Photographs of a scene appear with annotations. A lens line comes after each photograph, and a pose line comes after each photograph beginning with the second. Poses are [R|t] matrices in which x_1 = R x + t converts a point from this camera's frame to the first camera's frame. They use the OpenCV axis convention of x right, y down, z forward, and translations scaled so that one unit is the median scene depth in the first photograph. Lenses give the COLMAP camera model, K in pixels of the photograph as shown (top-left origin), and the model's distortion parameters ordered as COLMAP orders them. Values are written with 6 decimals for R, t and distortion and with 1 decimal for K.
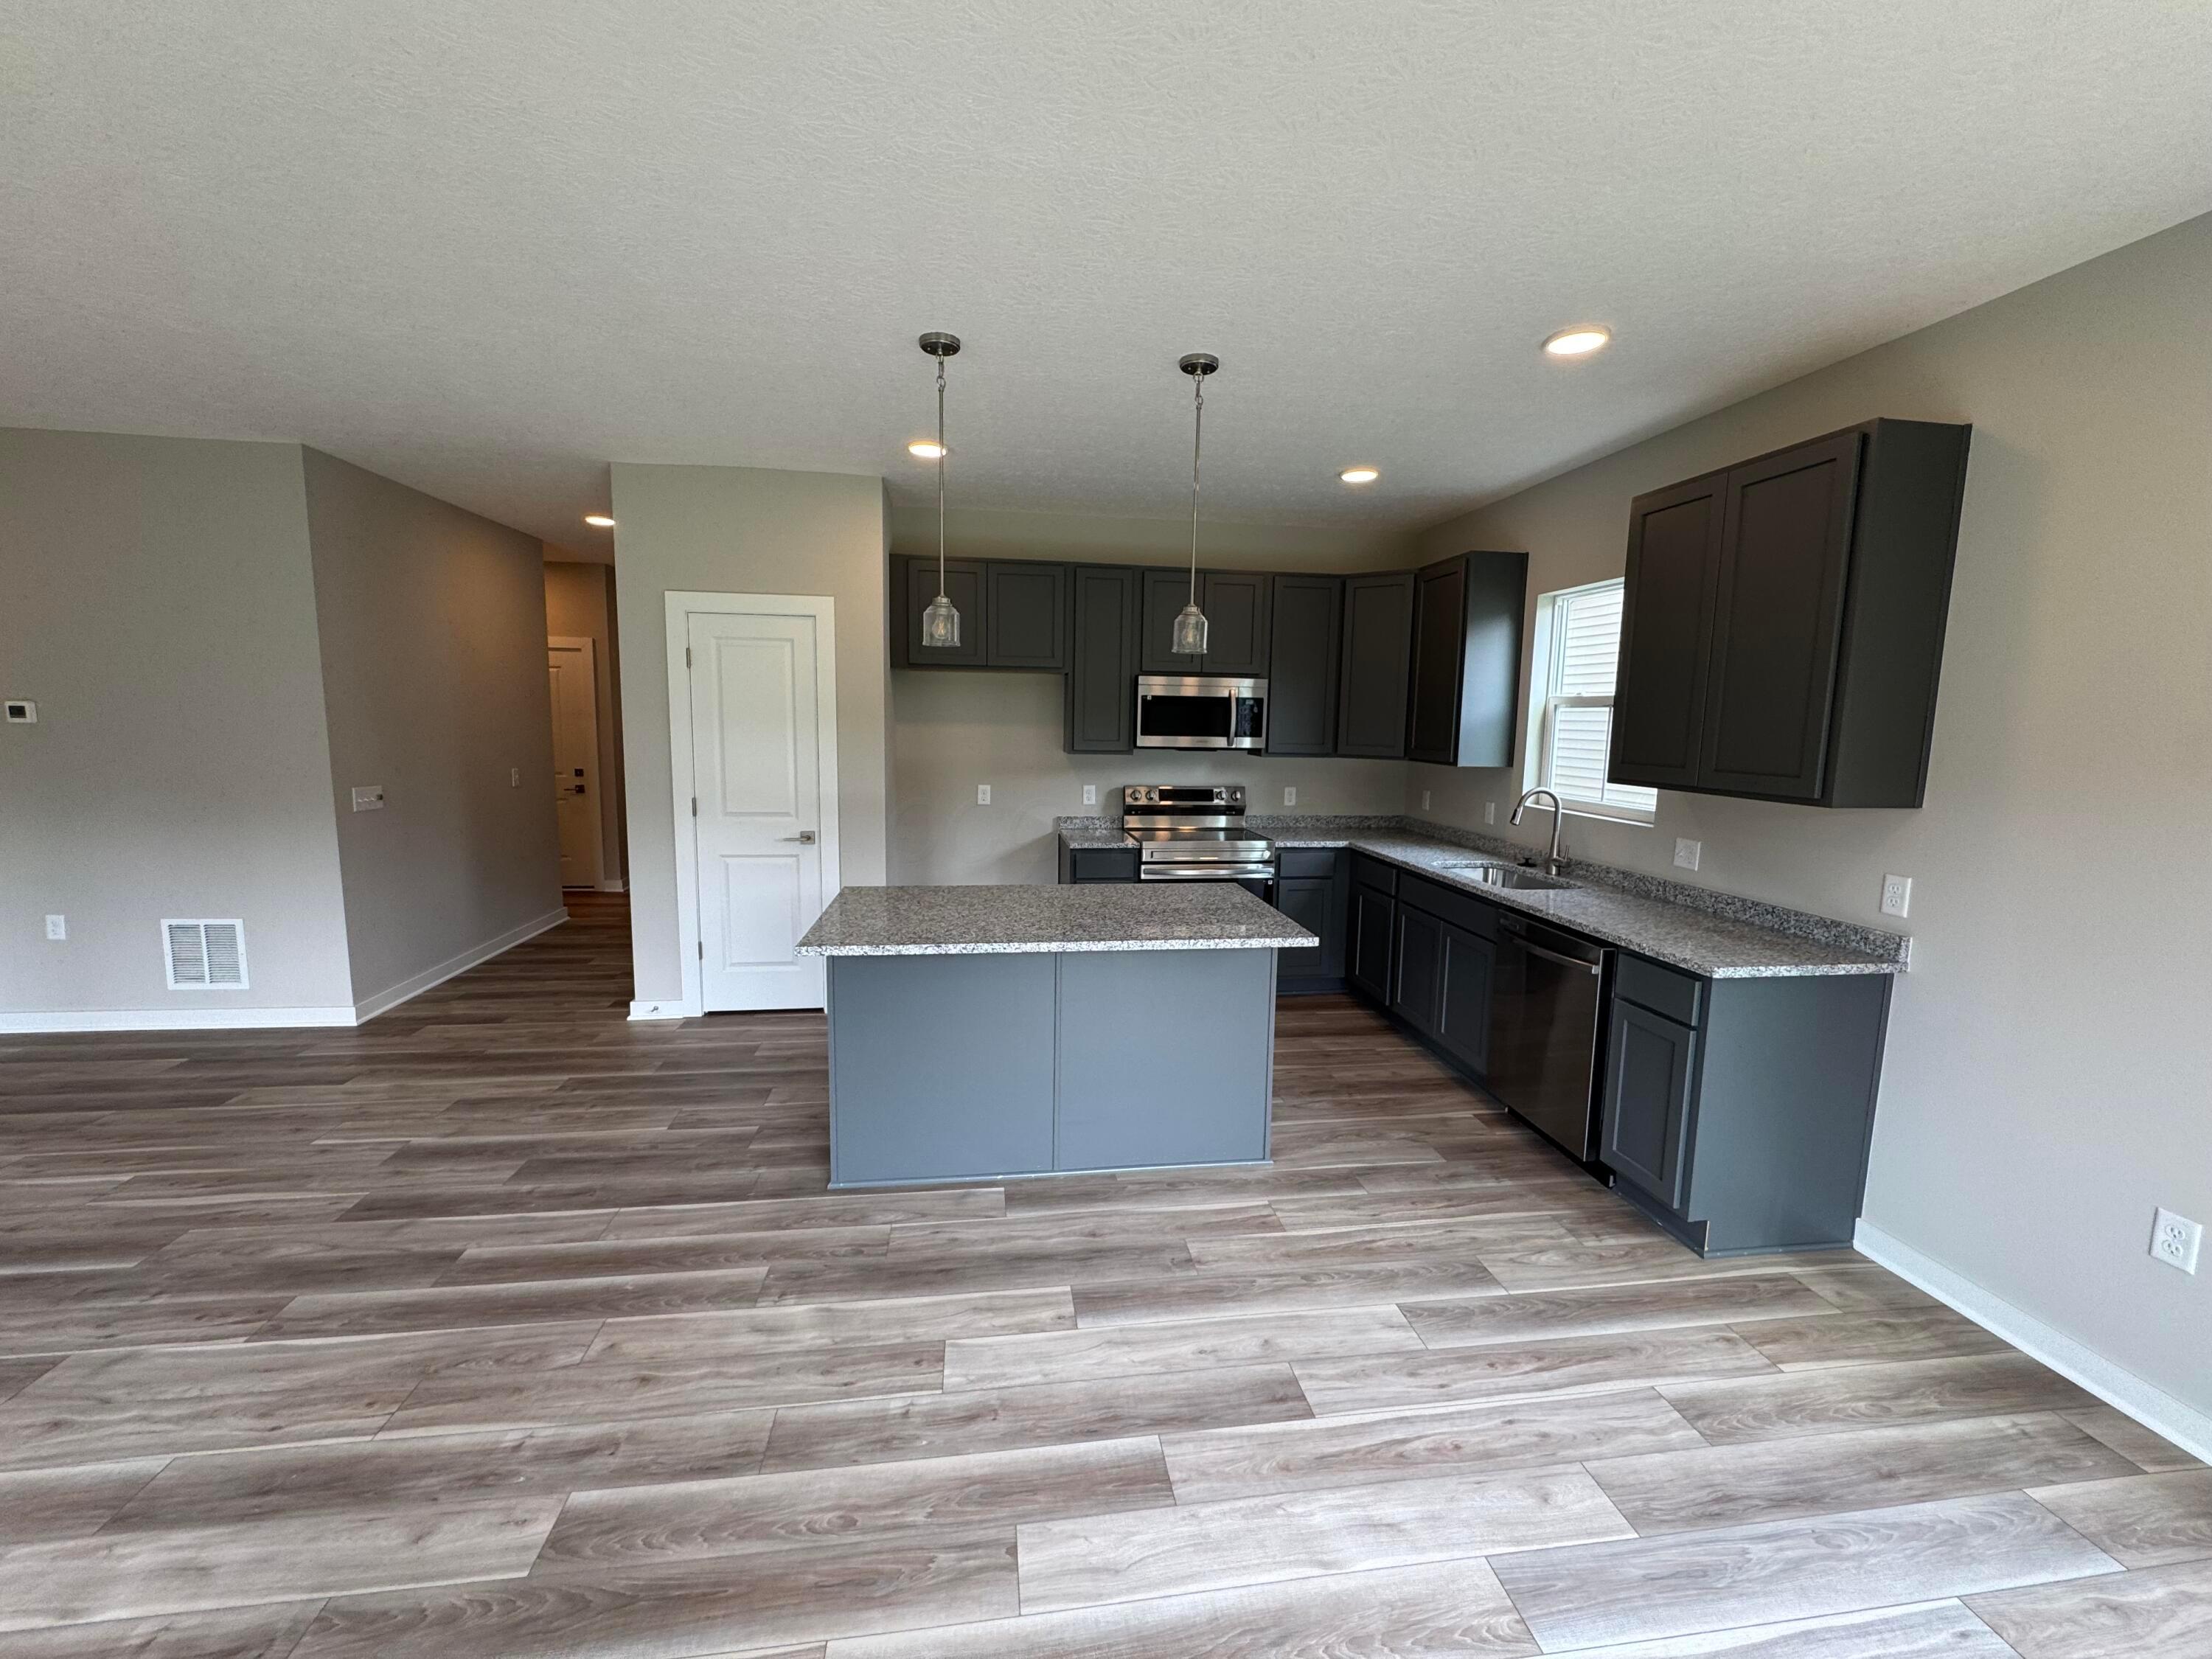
lens RADIAL K [[886.5, 0, 1102.4], [0, 886.5, 823.3], [0, 0, 1]] dist [-0.002979, 0.000077]
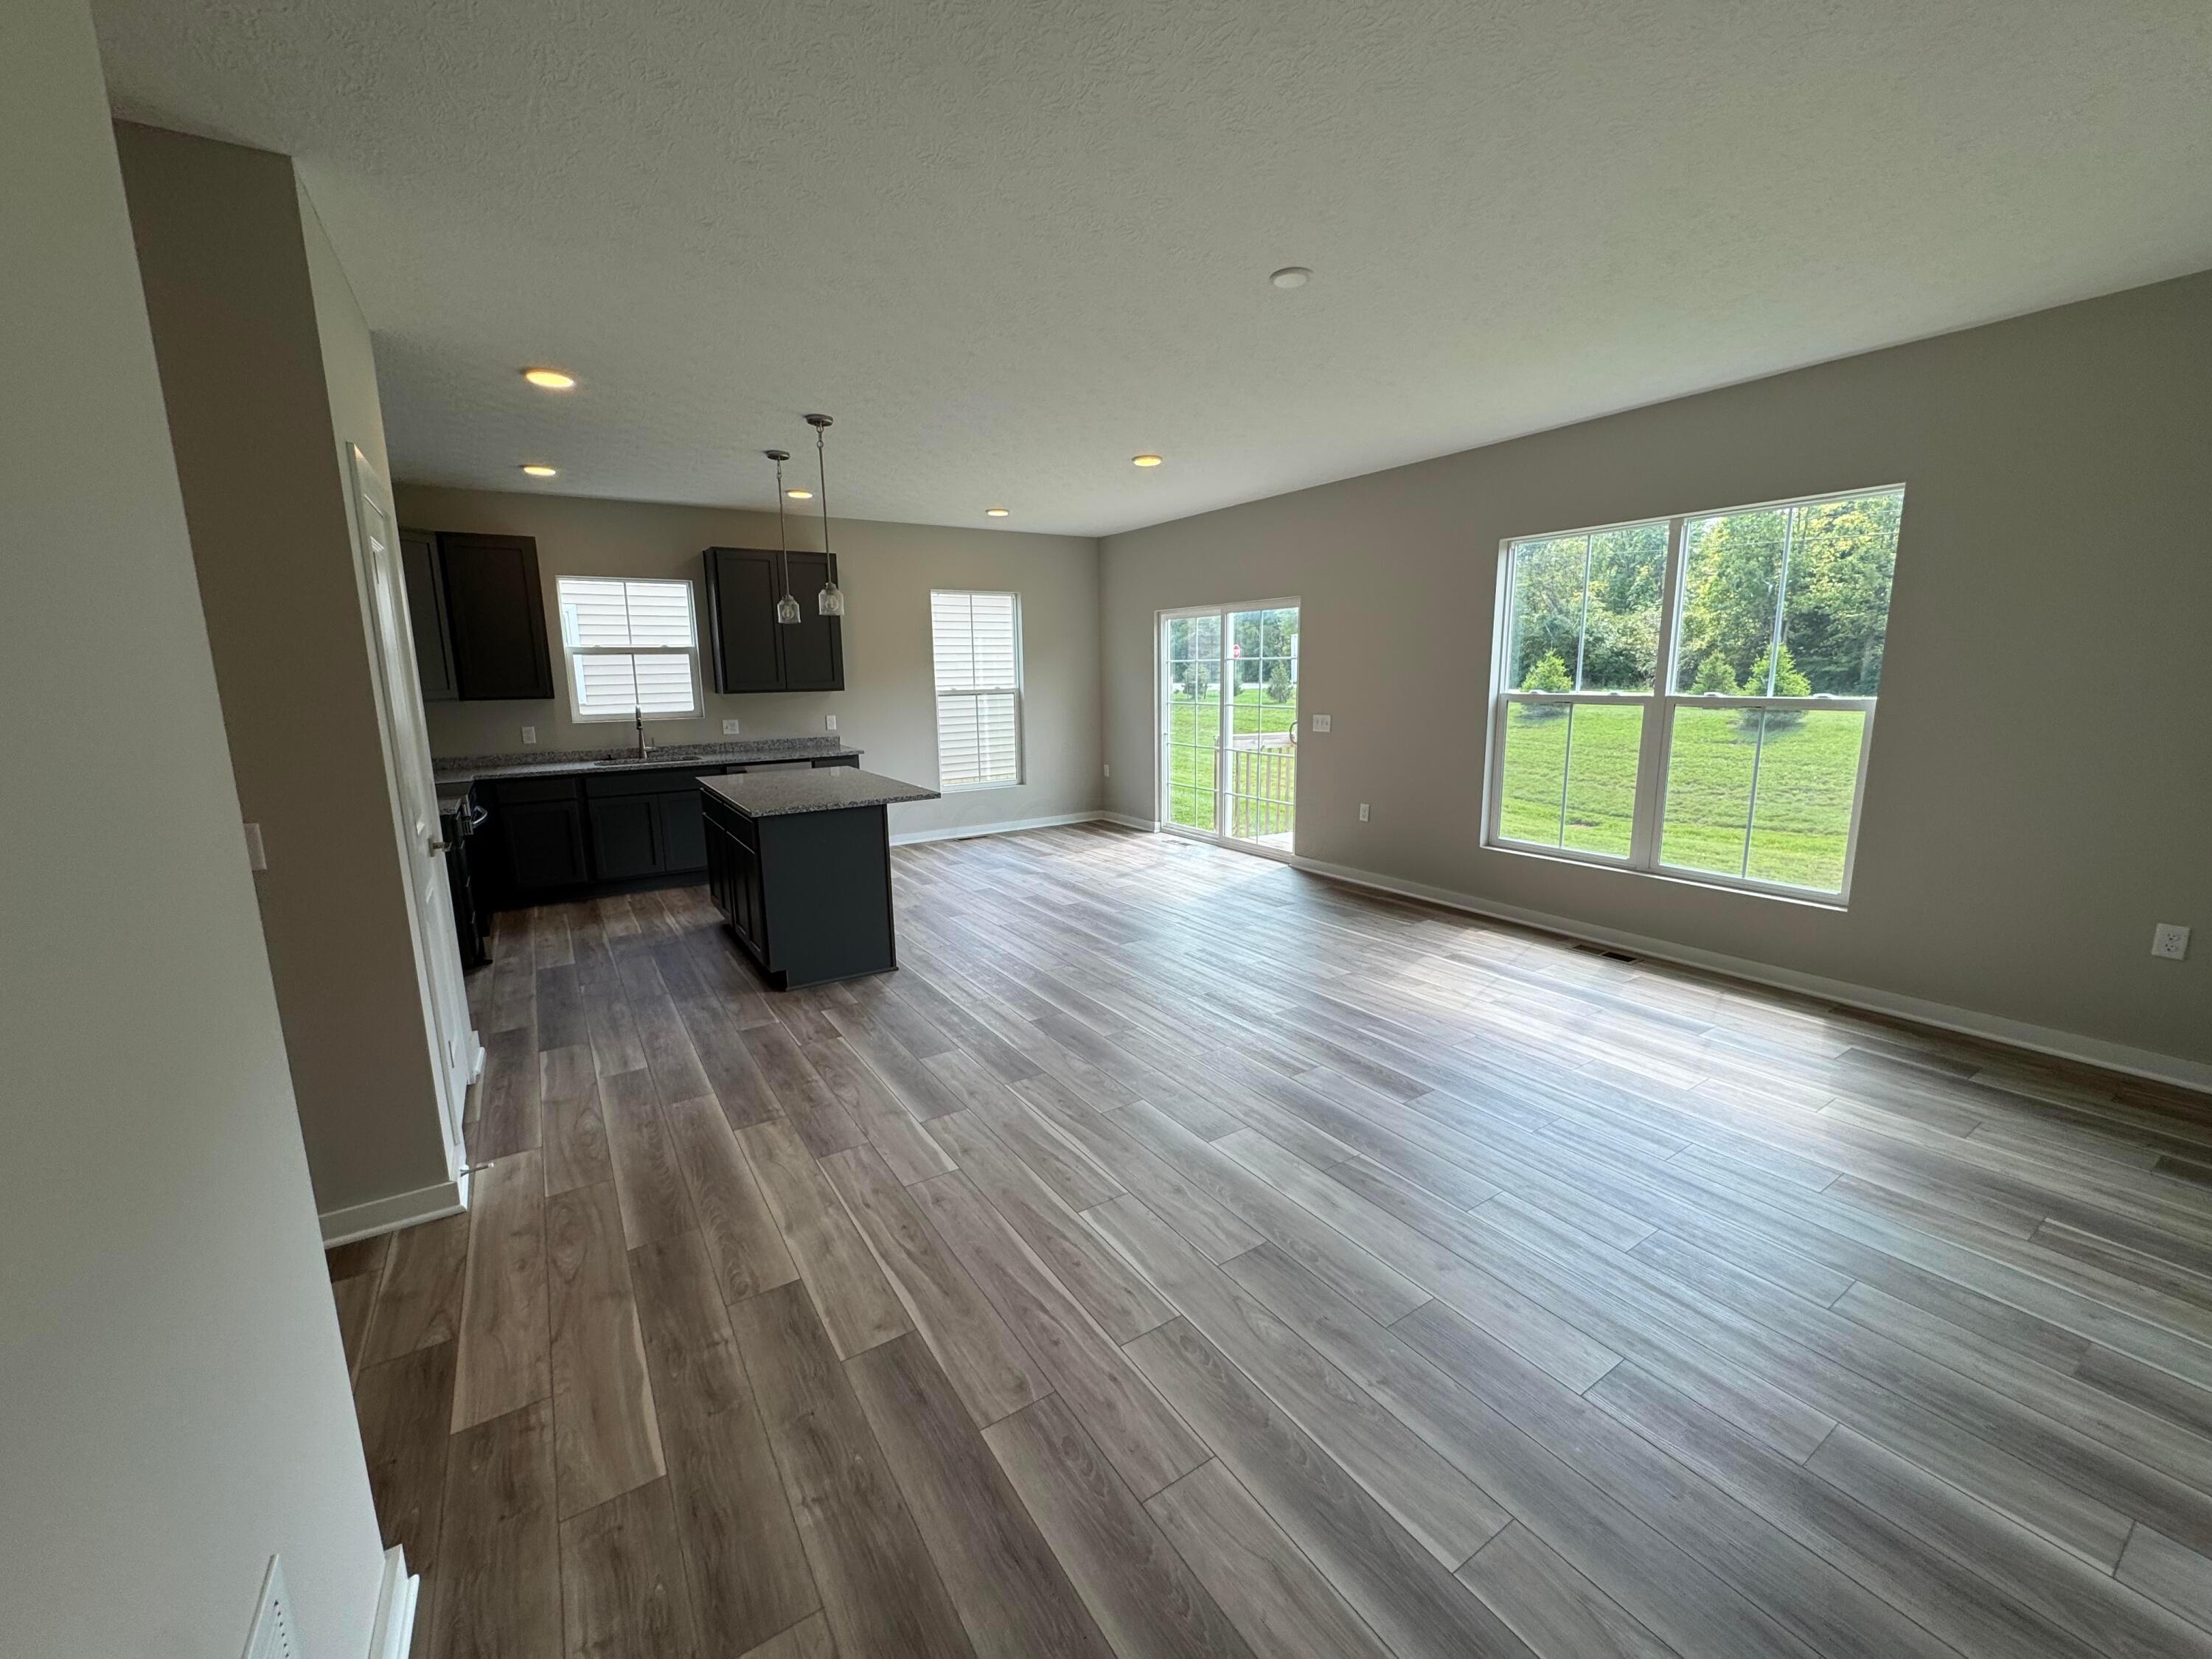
lens RADIAL K [[886.5, 0, 1101.0], [0, 886.5, 825.9], [0, 0, 1]] dist [-0.002979, 0.000077]
pose [[-0.420371, -0.174423, 0.890430, -1.574921], [0.116304, 0.962896, 0.243525, -0.145798], [-0.899868, 0.205931, -0.384487, 1.075717]]
